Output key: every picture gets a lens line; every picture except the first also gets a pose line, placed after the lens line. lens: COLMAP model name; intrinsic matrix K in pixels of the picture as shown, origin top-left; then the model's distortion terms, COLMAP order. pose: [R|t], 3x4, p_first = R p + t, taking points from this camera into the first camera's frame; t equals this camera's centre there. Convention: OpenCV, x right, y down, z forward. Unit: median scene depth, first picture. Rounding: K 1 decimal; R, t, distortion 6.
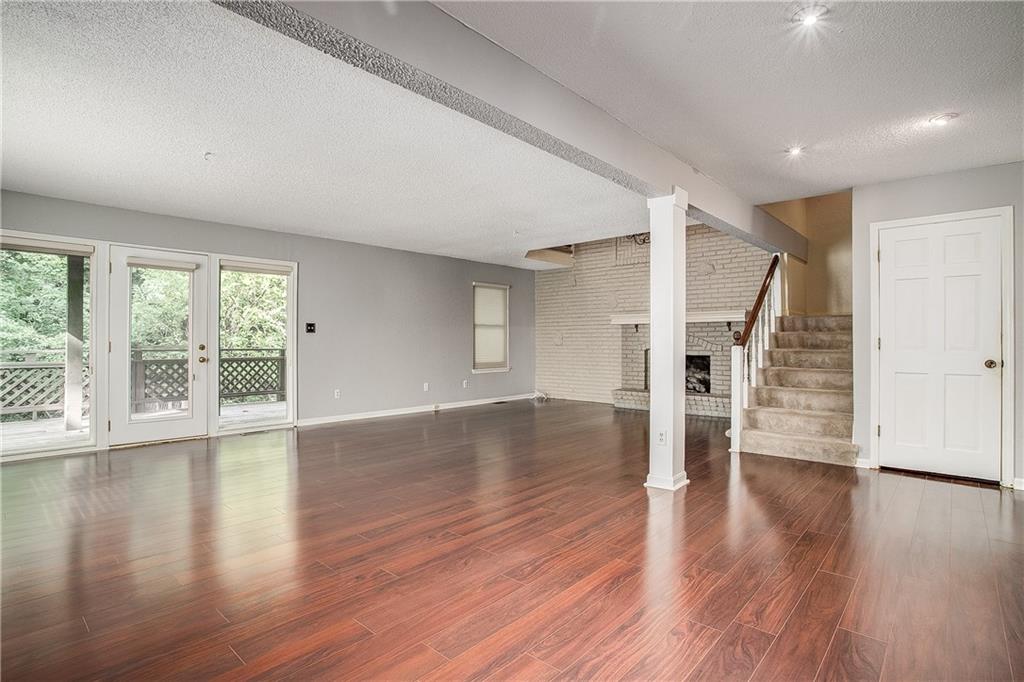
lens RADIAL K [[510.5, 0, 517.1], [0, 510.5, 337.9], [0, 0, 1]] dist [-0.058330, 0.016314]
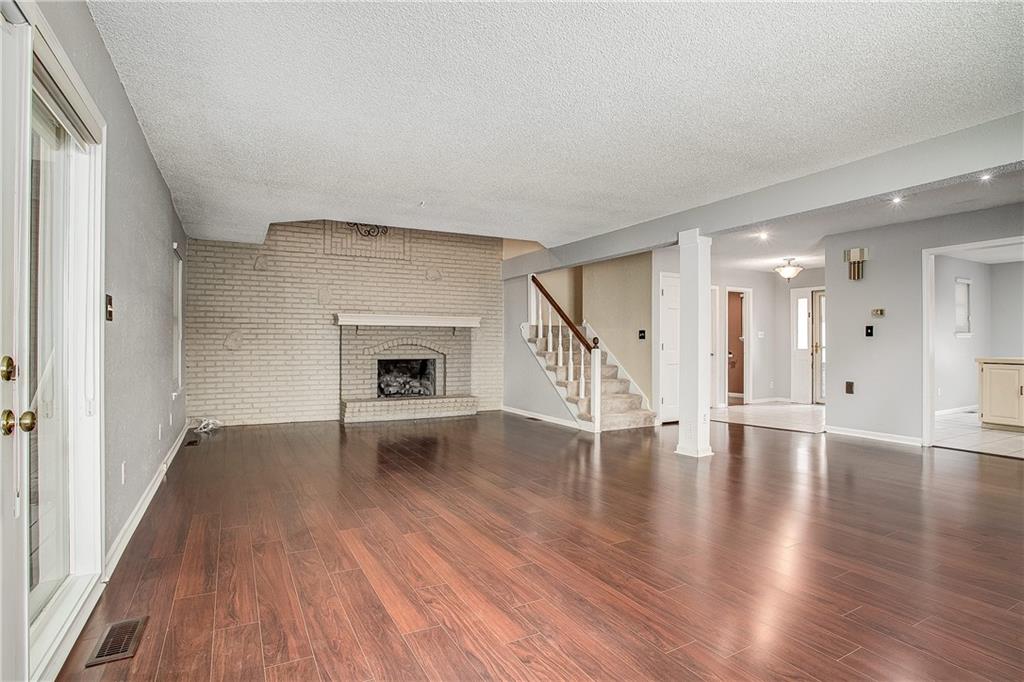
lens RADIAL K [[510.5, 0, 517.1], [0, 510.5, 337.9], [0, 0, 1]] dist [-0.058330, 0.016314]
pose [[0.334744, 0.011399, 0.942240, -0.547014], [-0.006025, 0.999932, -0.009957, 0.001429], [-0.942290, -0.002344, 0.334790, 0.494583]]
